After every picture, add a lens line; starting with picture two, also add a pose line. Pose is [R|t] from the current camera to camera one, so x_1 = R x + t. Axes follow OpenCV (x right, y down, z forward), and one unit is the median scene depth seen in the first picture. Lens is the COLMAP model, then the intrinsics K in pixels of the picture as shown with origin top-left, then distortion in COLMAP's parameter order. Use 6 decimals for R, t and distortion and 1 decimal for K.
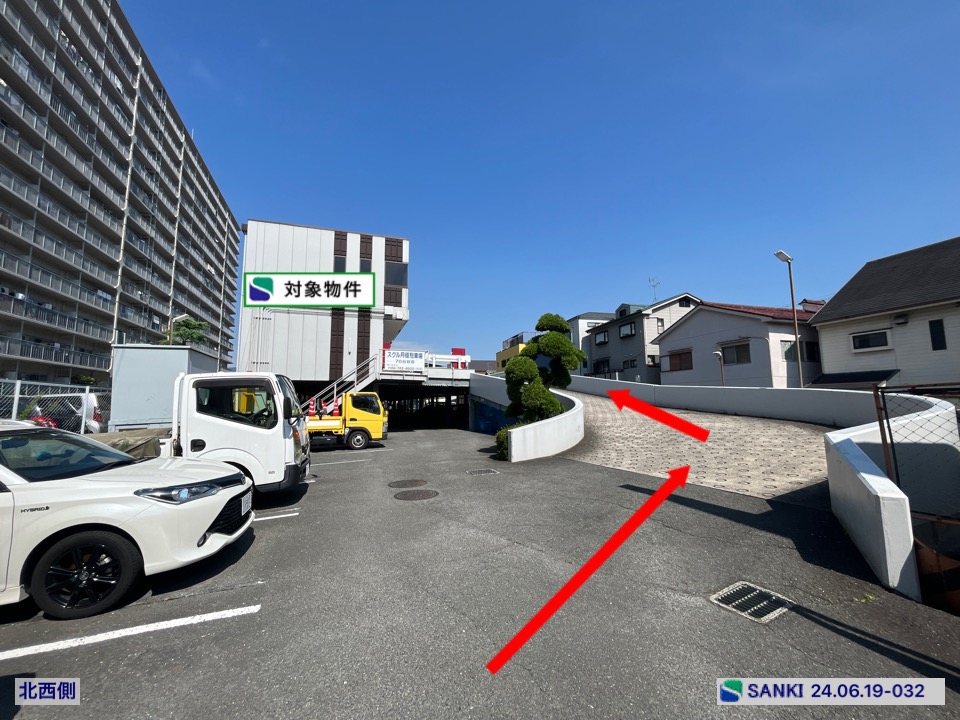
lens RADIAL K [[388.7, 0, 477.3], [0, 388.7, 360.9], [0, 0, 1]] dist [-0.002091, 0.000068]
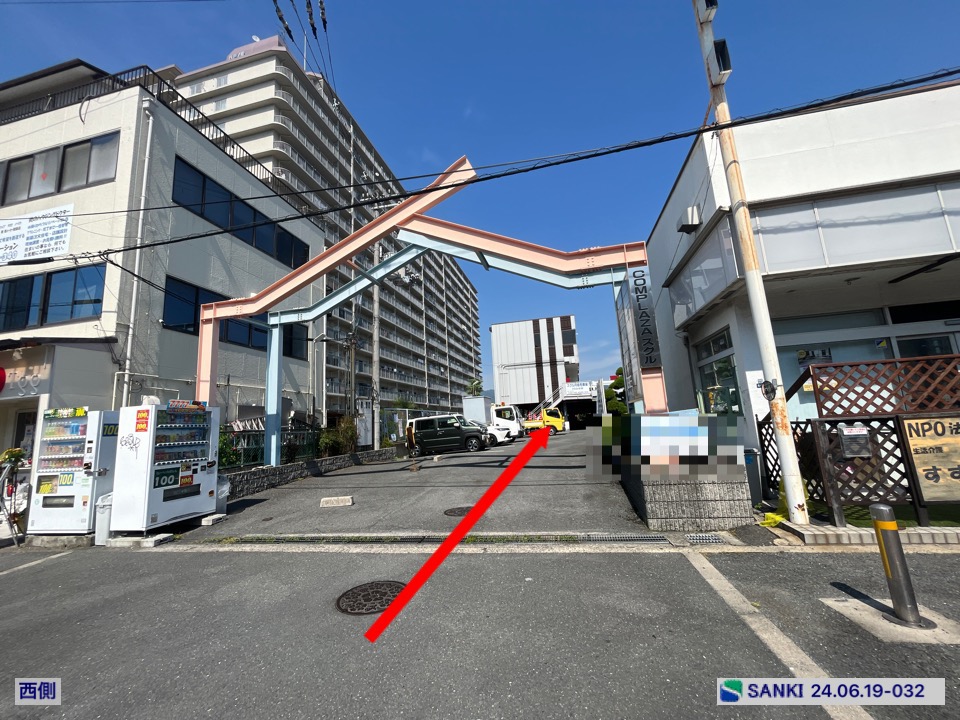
lens RADIAL K [[388.7, 0, 477.3], [0, 388.7, 360.9], [0, 0, 1]] dist [-0.002091, 0.000068]
pose [[0.838860, -0.126703, -0.529396, 0.338027], [0.109784, 0.991929, -0.063444, -0.054386], [0.533161, -0.004898, 0.845999, -0.645774]]
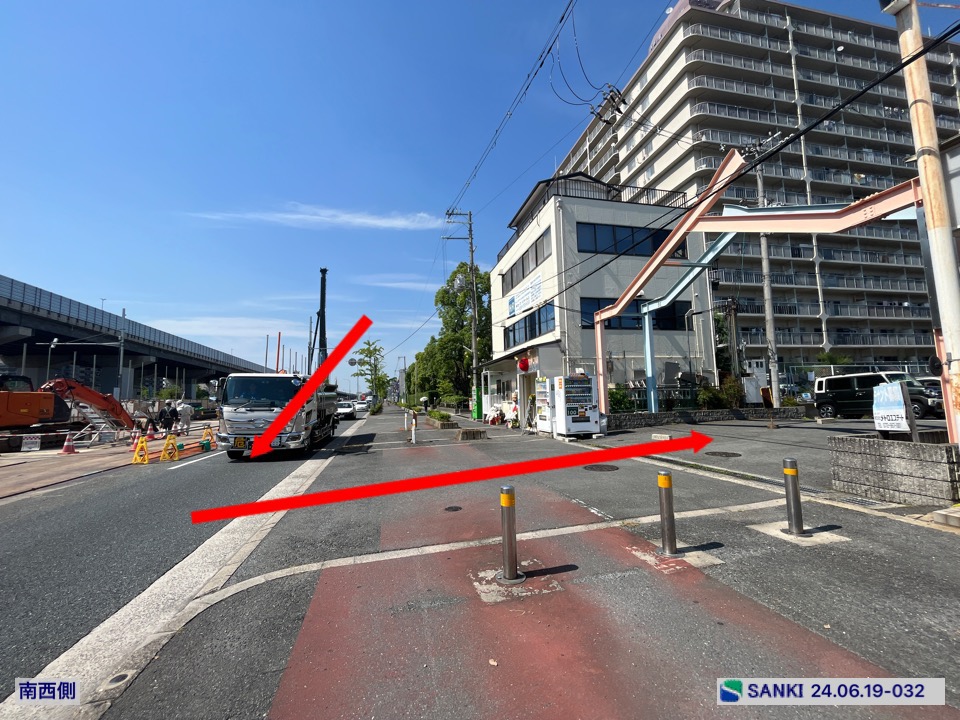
lens RADIAL K [[388.7, 0, 477.3], [0, 388.7, 360.9], [0, 0, 1]] dist [-0.002091, 0.000068]
pose [[-0.134025, -0.079314, -0.987799, 0.608179], [0.137212, 0.985705, -0.097763, -0.048924], [0.981433, -0.148641, -0.121226, -0.578436]]
